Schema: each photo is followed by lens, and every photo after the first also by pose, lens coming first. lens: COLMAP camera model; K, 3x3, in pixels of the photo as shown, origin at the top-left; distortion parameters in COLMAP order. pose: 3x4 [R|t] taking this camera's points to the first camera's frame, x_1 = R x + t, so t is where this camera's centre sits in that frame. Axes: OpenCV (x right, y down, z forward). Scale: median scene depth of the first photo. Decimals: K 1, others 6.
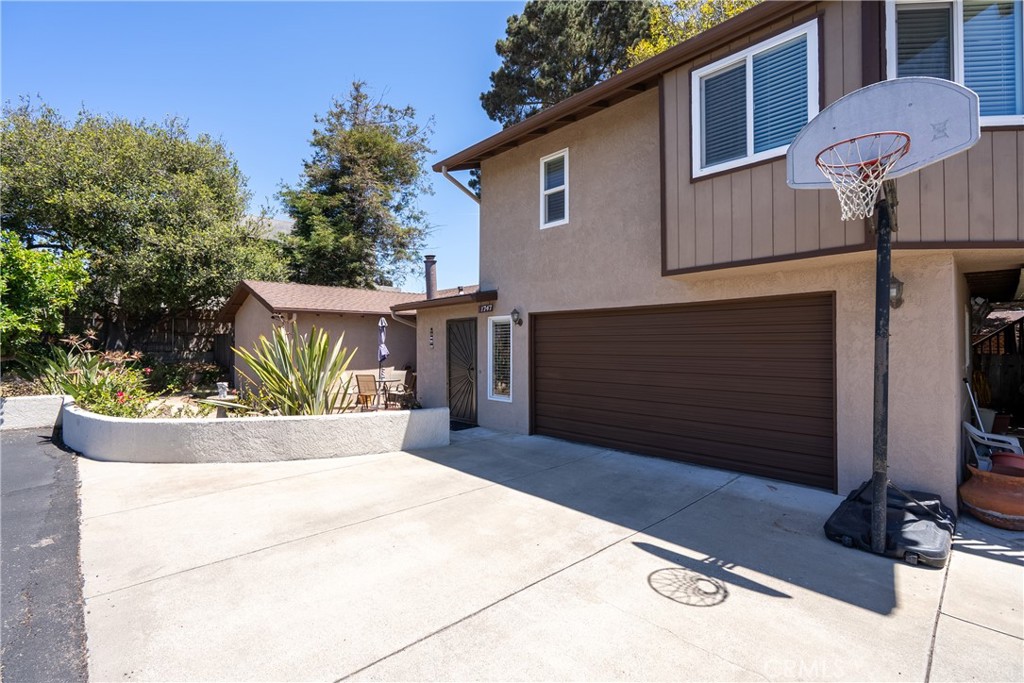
lens RADIAL K [[478.0, 0, 509.9], [0, 478.0, 342.3], [0, 0, 1]] dist [-0.004310, 0.003153]
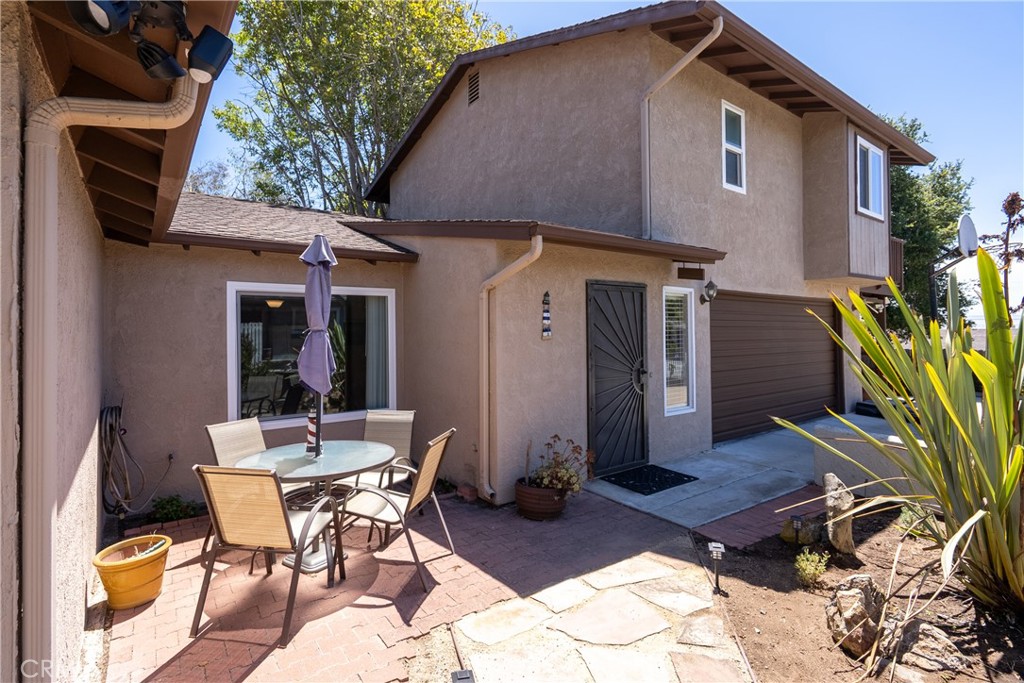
lens RADIAL K [[478.0, 0, 510.7], [0, 478.0, 330.9], [0, 0, 1]] dist [-0.004310, 0.003153]
pose [[0.129467, 0.004486, 0.991574, -0.655804], [0.005779, 0.999969, -0.005279, 0.008133], [-0.991567, 0.006413, 0.129437, 1.049602]]
